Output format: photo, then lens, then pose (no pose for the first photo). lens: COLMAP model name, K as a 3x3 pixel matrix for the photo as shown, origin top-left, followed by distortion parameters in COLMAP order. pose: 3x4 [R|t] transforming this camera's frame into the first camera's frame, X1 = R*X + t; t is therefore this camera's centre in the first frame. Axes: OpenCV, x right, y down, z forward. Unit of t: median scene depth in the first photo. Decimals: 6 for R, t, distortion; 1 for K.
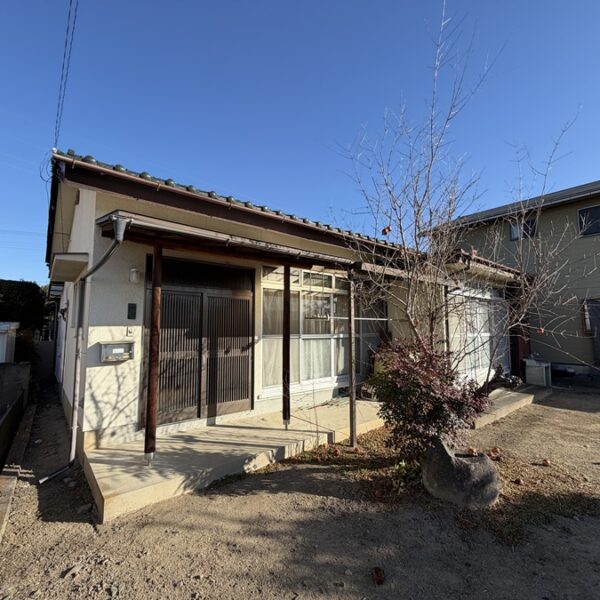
lens RADIAL K [[314.7, 0, 299.9], [0, 314.7, 299.1], [0, 0, 1]] dist [0.004666, 0.000689]
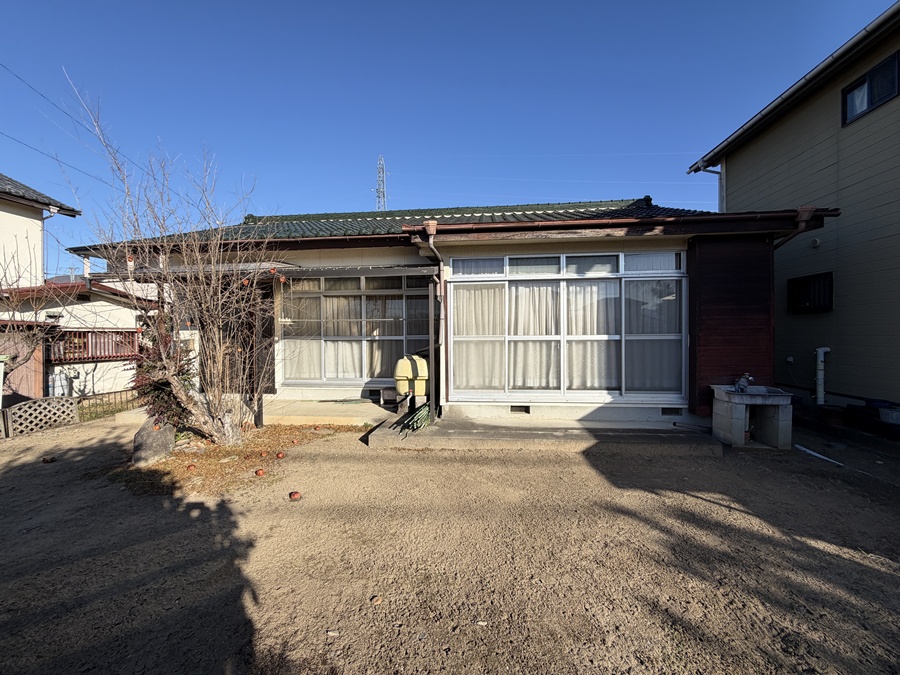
lens RADIAL K [[364.1, 0, 451.0], [0, 364.1, 335.0], [0, 0, 1]] dist [-0.003799, 0.001309]
pose [[0.696587, -0.009564, -0.717409, 1.139519], [0.073403, 0.995614, 0.058000, 0.060964], [0.713708, -0.093062, 0.694234, 0.404042]]
